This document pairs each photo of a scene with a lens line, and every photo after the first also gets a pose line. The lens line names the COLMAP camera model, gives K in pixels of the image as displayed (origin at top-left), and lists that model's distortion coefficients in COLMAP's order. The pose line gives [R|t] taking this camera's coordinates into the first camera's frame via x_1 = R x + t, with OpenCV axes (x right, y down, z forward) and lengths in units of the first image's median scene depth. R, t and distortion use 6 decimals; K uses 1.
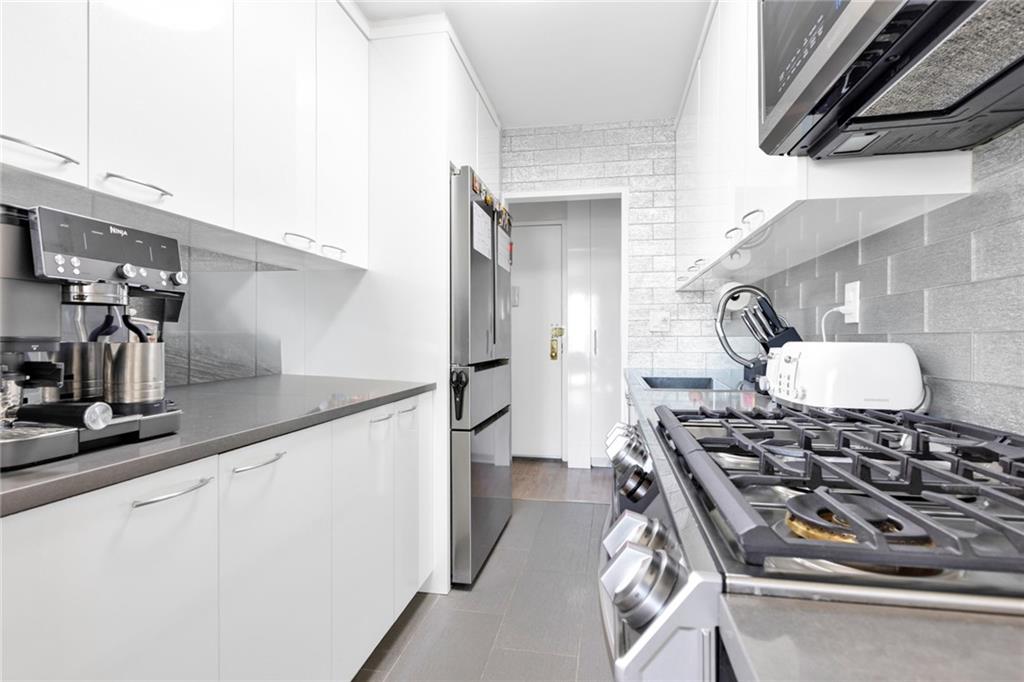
lens RADIAL K [[492.1, 0, 514.6], [0, 492.1, 337.6], [0, 0, 1]] dist [0.003118, -0.001869]
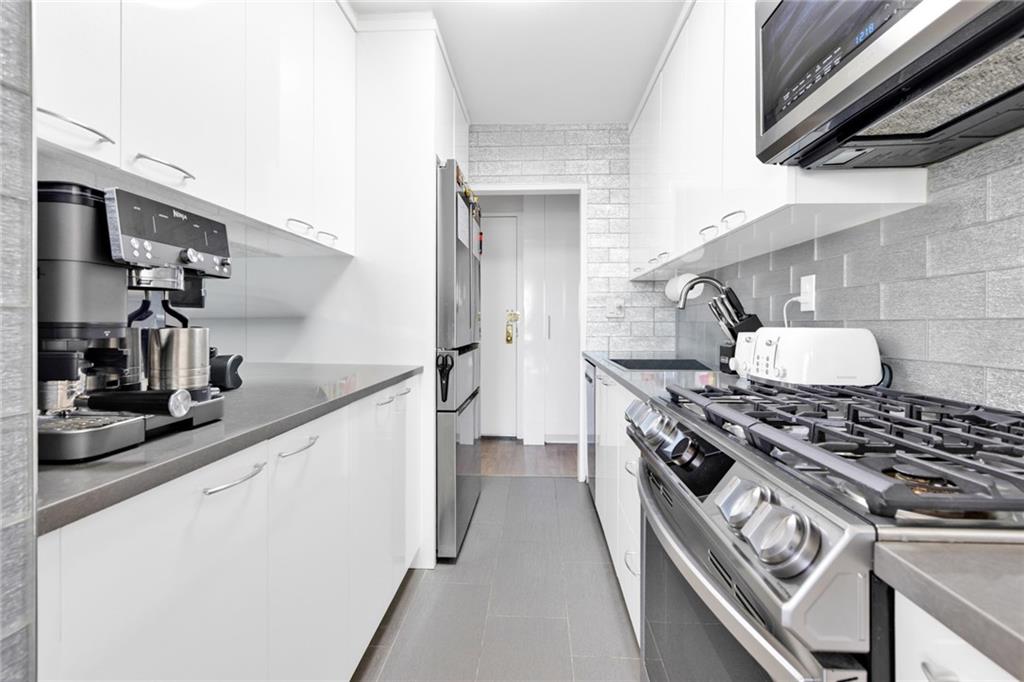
lens RADIAL K [[466.1, 0, 513.5], [0, 466.1, 322.8], [0, 0, 1]] dist [0.001791, -0.000346]
pose [[0.992869, 0.001681, 0.119196, -0.173705], [-0.001741, 0.999998, 0.000397, -0.001689], [-0.119195, -0.000602, 0.992871, -0.002516]]
